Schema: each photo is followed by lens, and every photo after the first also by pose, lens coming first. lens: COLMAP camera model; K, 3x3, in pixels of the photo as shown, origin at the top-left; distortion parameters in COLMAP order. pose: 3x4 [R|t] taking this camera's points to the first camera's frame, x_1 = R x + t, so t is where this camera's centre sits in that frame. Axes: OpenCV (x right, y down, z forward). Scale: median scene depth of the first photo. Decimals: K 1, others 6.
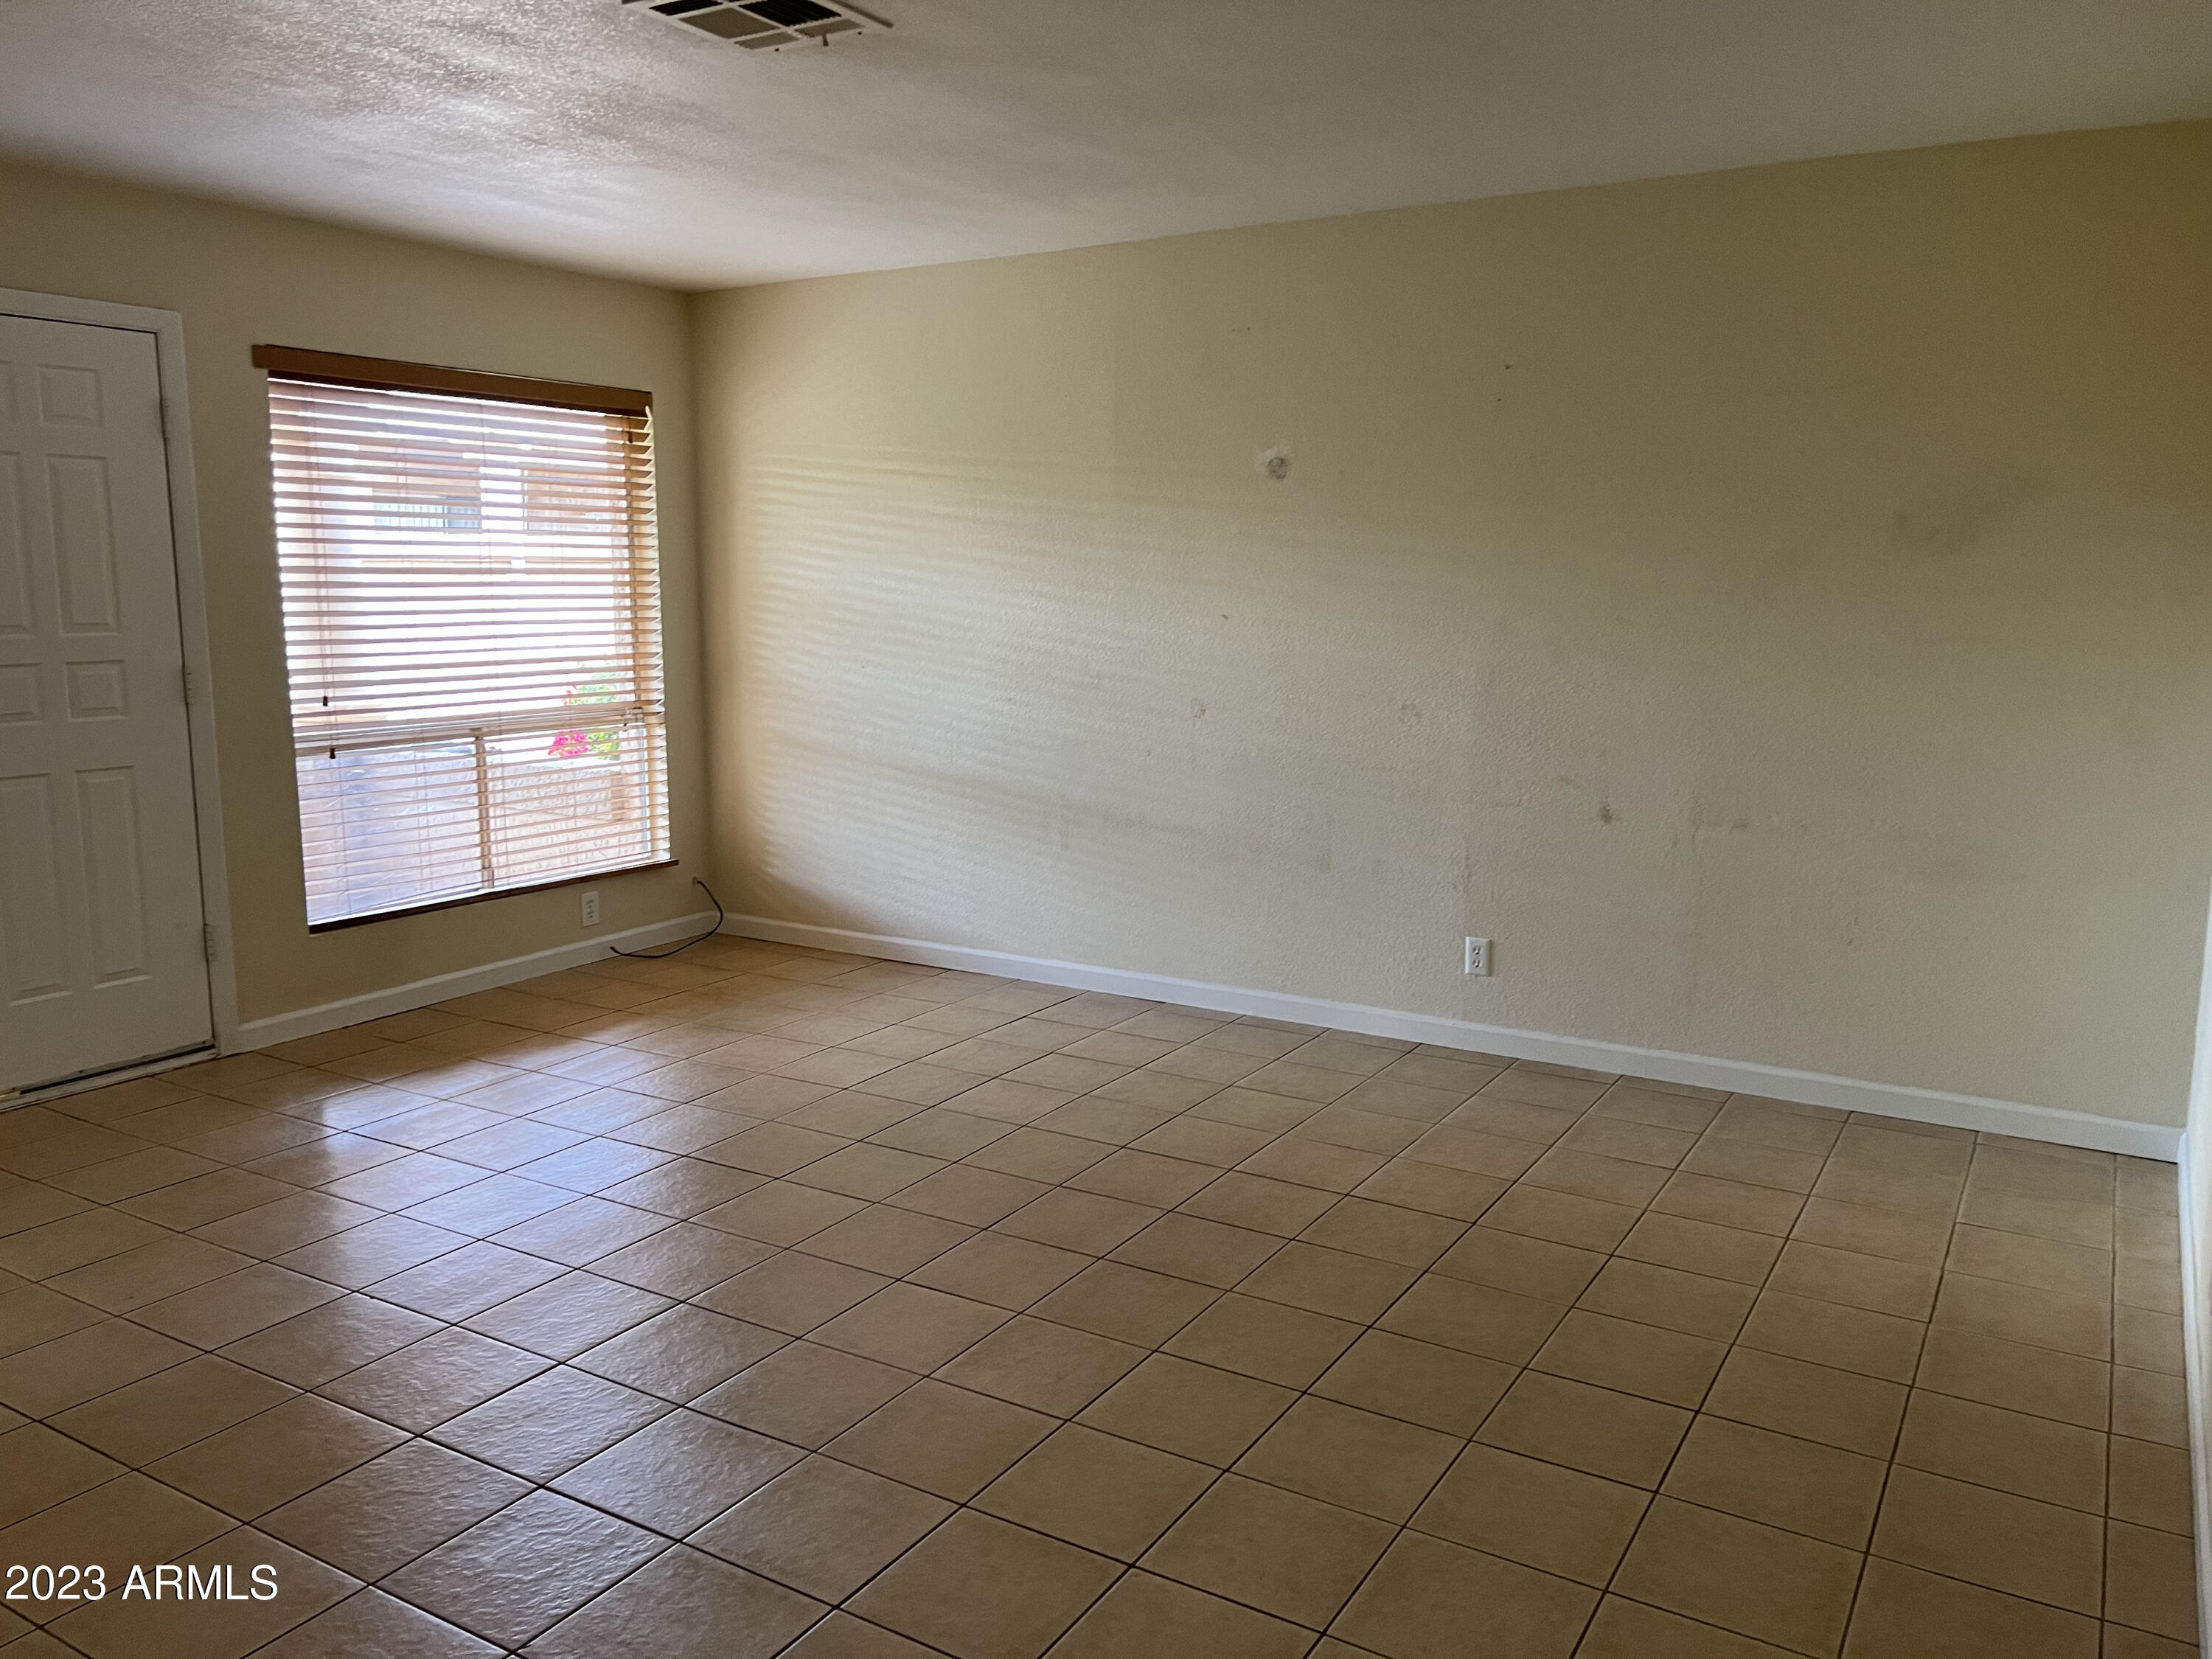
lens RADIAL K [[1628.5, 0, 1100.9], [0, 1628.5, 818.9], [0, 0, 1]] dist [0.220578, -0.496829]
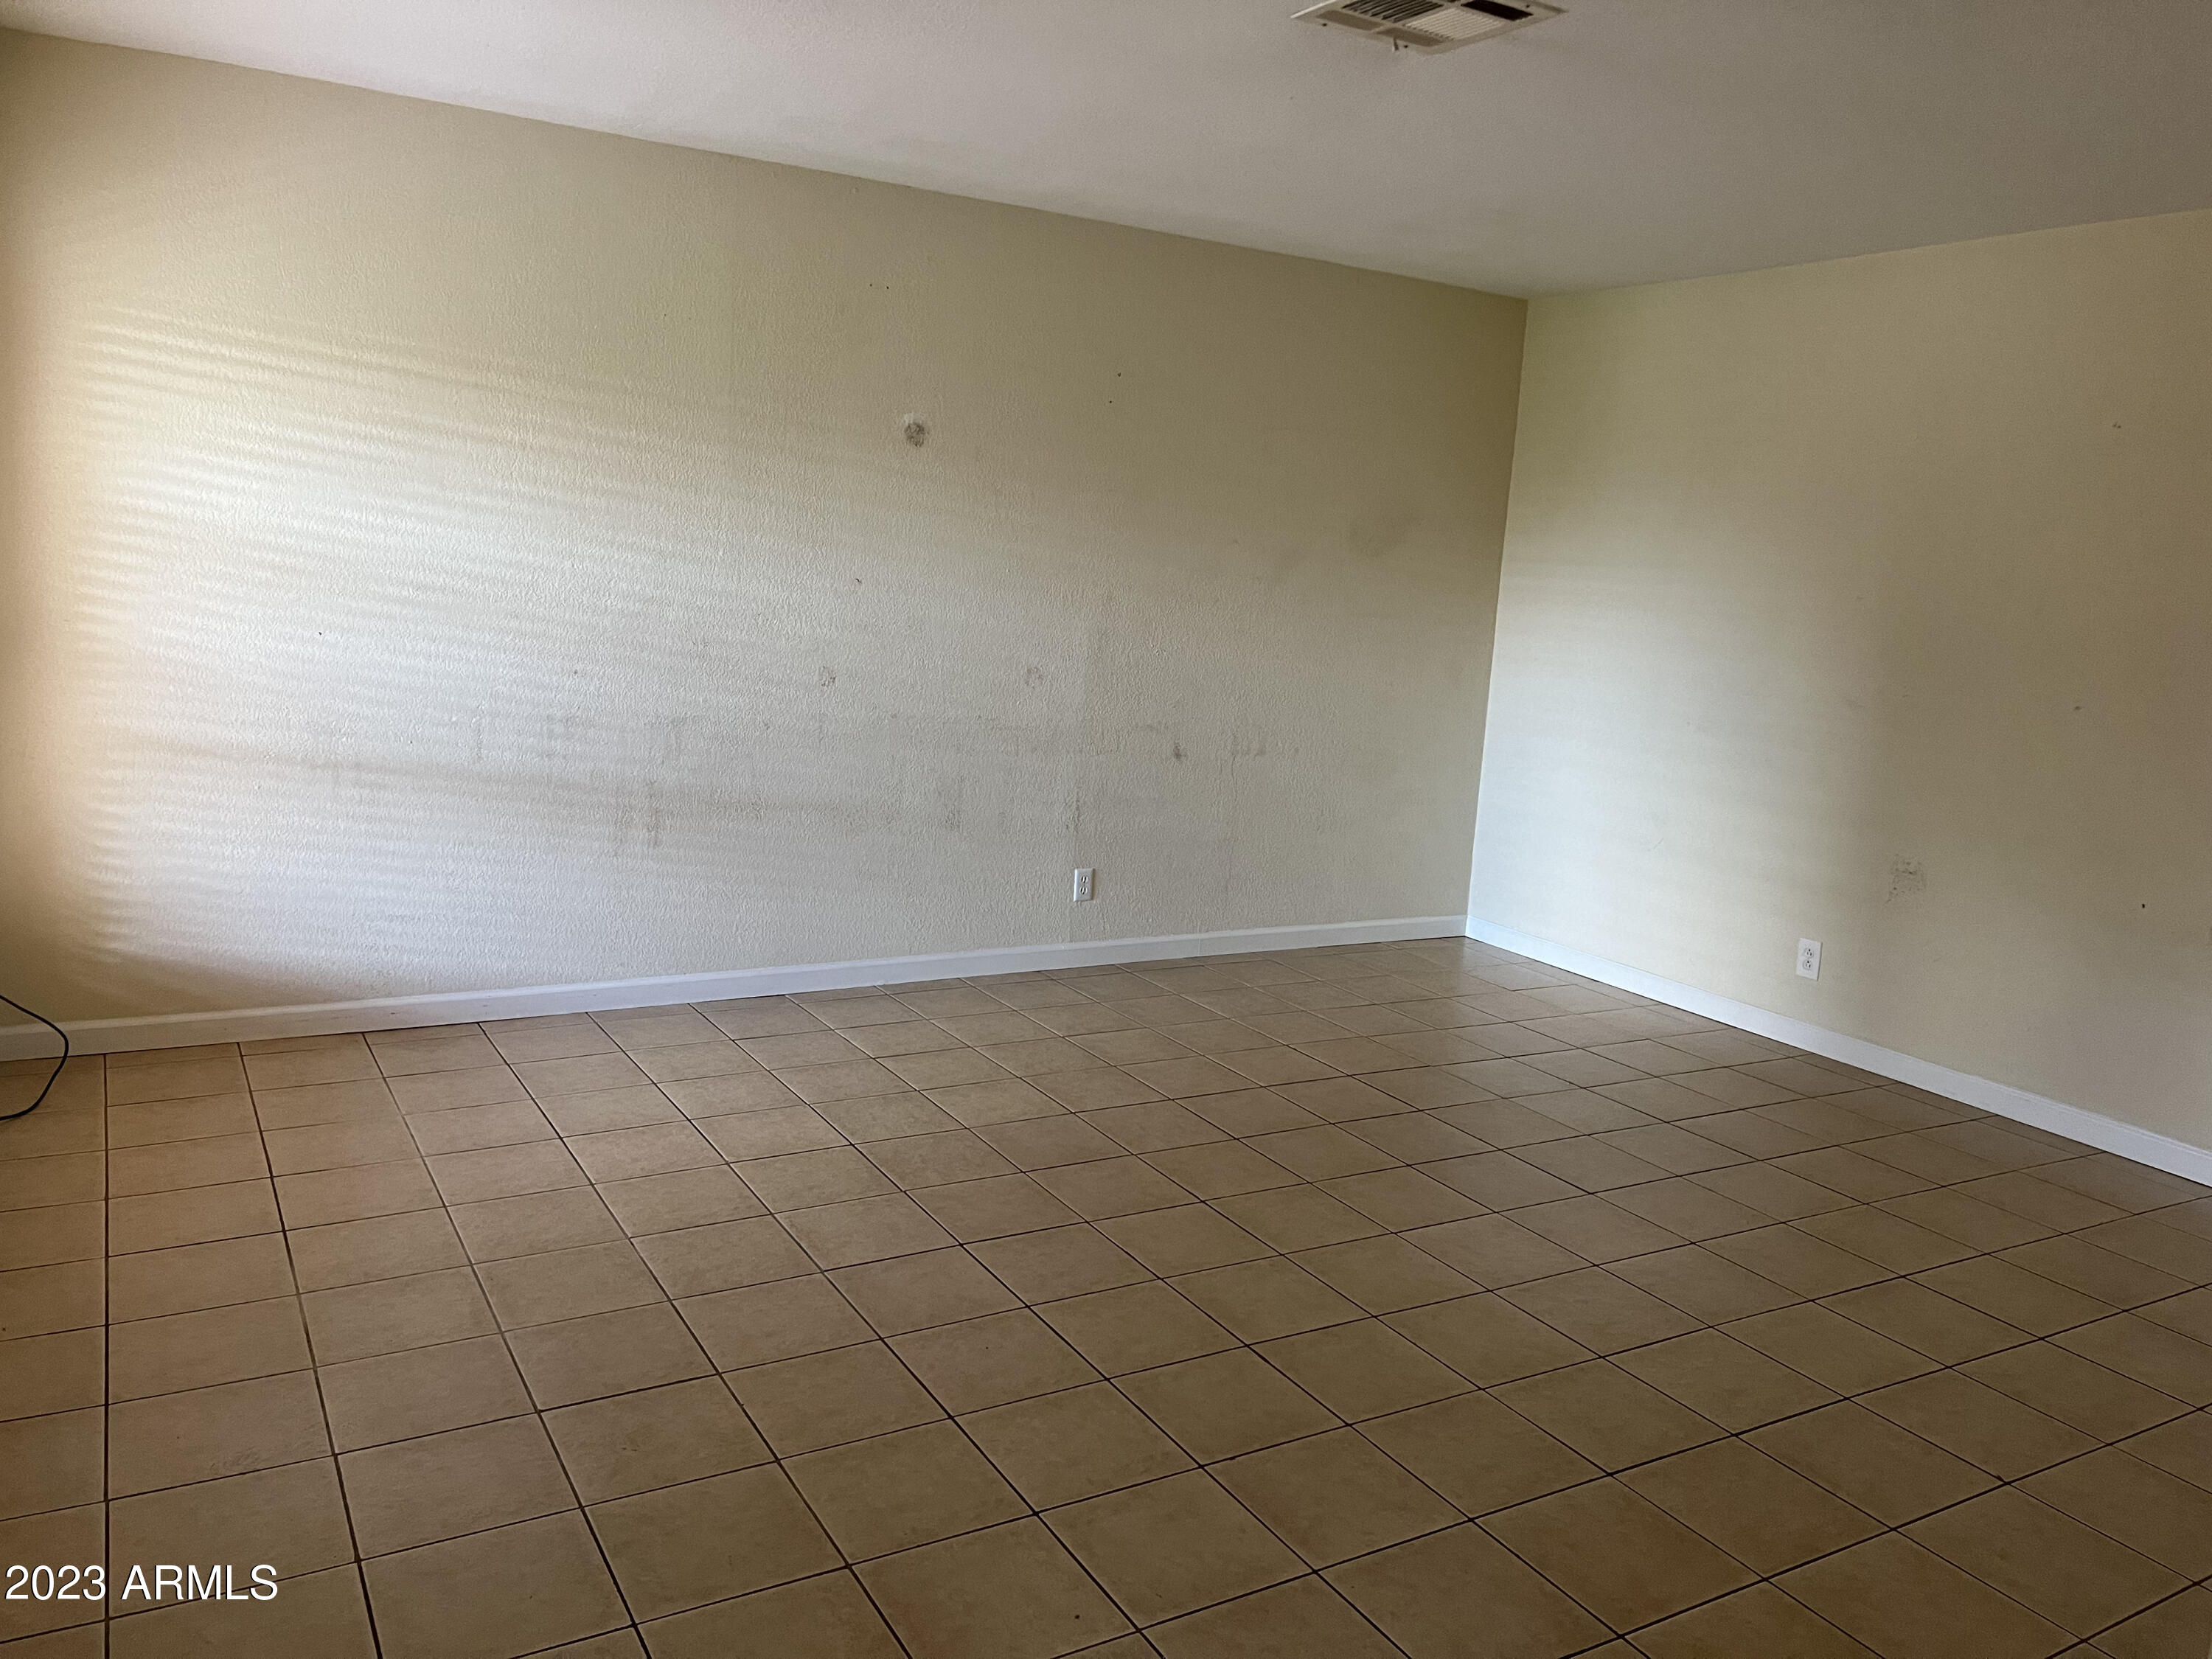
lens RADIAL K [[1651.1, 0, 1114.3], [0, 1651.1, 814.9], [0, 0, 1]] dist [0.003305, 0.002192]
pose [[0.461319, -0.114750, 0.879782, -0.681545], [0.066232, 0.993288, 0.094826, -0.064631], [-0.884759, 0.014525, 0.465823, 0.392488]]
